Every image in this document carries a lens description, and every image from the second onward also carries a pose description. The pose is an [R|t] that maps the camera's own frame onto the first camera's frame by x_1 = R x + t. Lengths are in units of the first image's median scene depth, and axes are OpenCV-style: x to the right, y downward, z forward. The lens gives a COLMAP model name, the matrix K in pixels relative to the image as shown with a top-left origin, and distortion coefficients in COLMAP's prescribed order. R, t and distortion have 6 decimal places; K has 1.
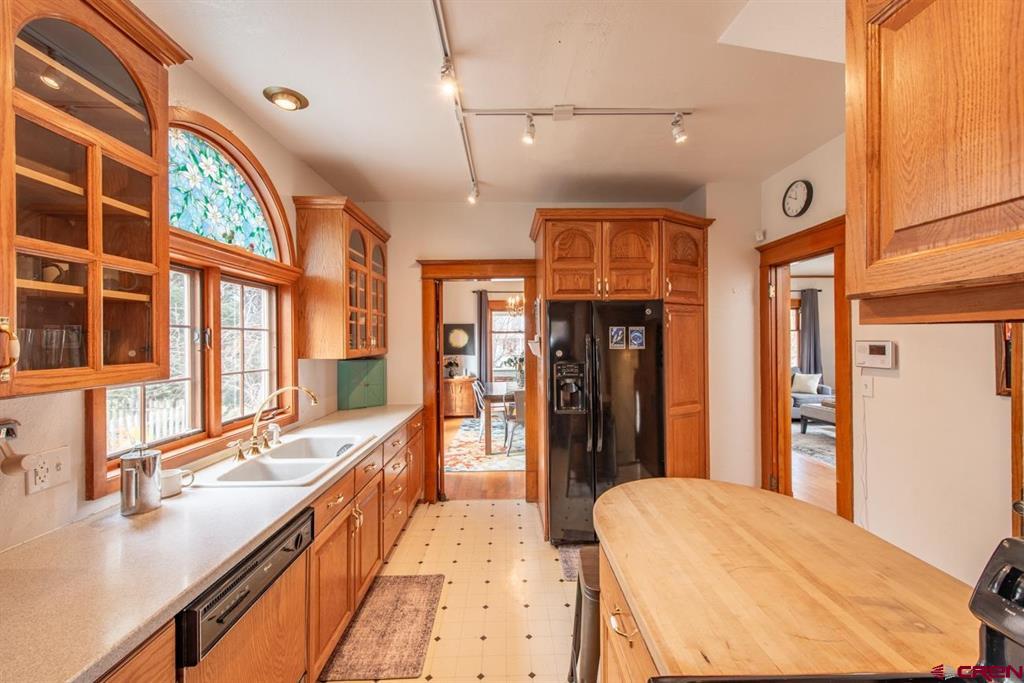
lens RADIAL K [[398.9, 0, 512.0], [0, 398.9, 341.5], [0, 0, 1]] dist [0.012679, -0.003754]
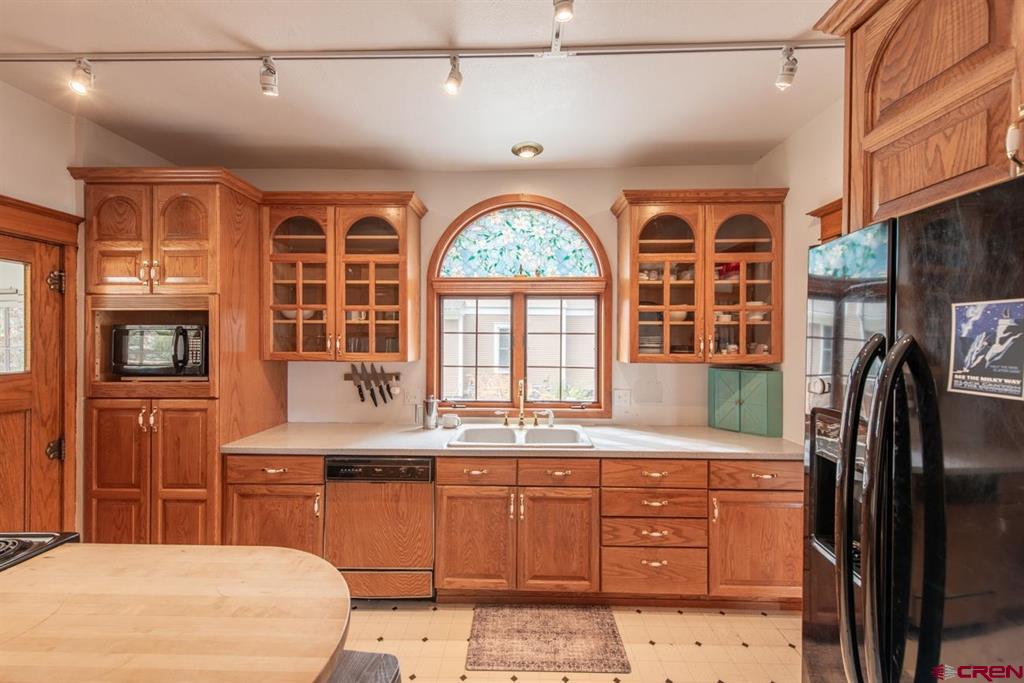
lens RADIAL K [[398.9, 0, 512.0], [0, 398.9, 341.5], [0, 0, 1]] dist [0.012679, -0.003754]
pose [[-0.043013, 0.008226, -0.999041, 0.642539], [-0.009451, 0.999918, 0.008640, -0.016215], [0.999030, 0.009814, -0.042931, 0.938442]]
